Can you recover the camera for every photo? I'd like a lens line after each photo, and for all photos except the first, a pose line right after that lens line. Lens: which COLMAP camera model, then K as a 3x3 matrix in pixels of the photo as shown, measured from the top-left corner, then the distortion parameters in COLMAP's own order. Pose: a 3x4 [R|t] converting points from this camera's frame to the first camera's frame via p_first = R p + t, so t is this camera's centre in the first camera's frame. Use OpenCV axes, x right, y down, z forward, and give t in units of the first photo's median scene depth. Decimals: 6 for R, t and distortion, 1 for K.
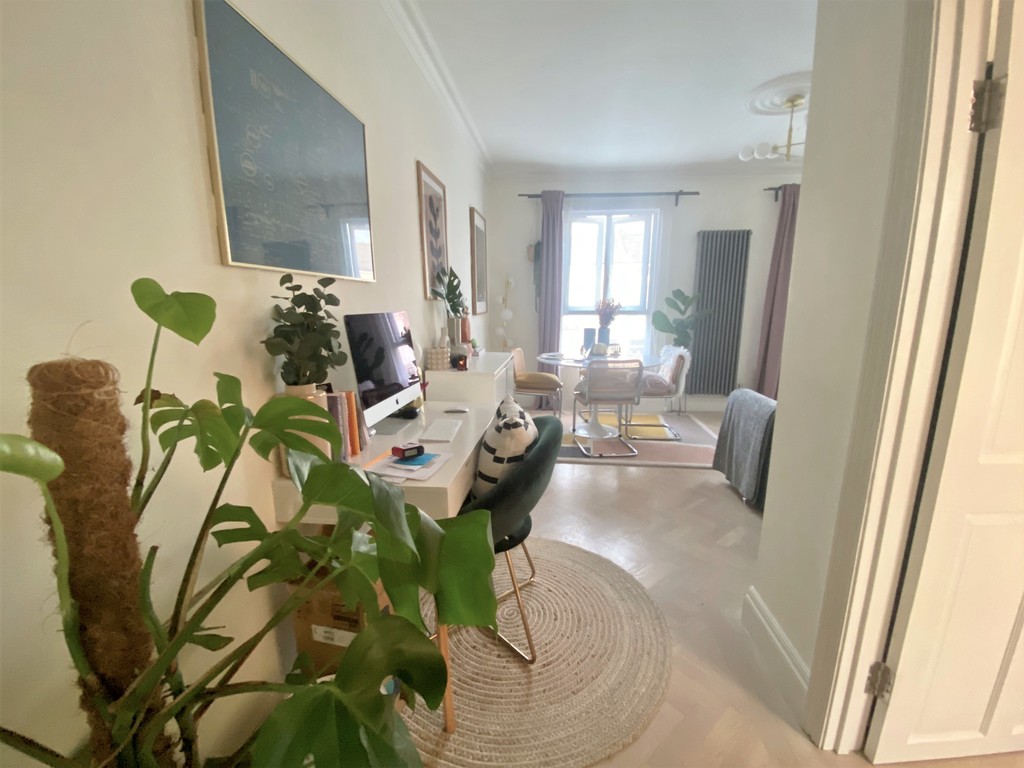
lens RADIAL K [[409.9, 0, 512.0], [0, 409.9, 384.0], [0, 0, 1]] dist [0.028171, -0.022504]
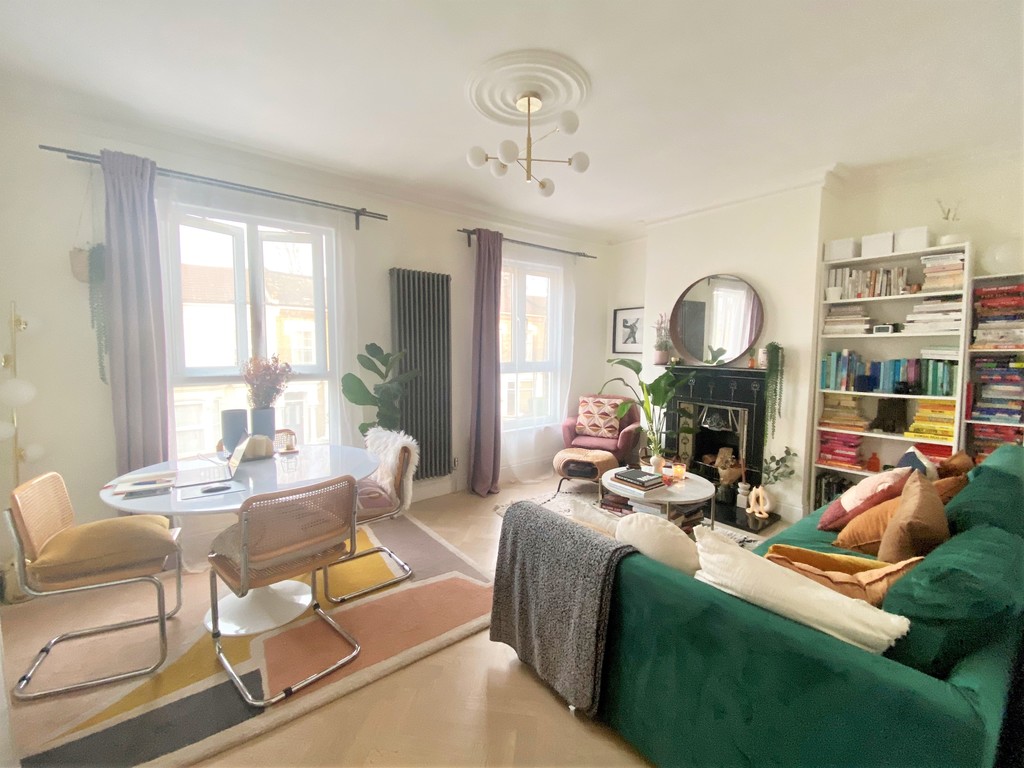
lens RADIAL K [[428.3, 0, 507.5], [0, 428.3, 381.1], [0, 0, 1]] dist [0.031794, -0.030380]
pose [[0.717425, -0.049876, 0.694848, 0.051420], [0.126707, 0.990139, -0.059752, -0.093008], [-0.685015, 0.130909, 0.716671, 0.322991]]
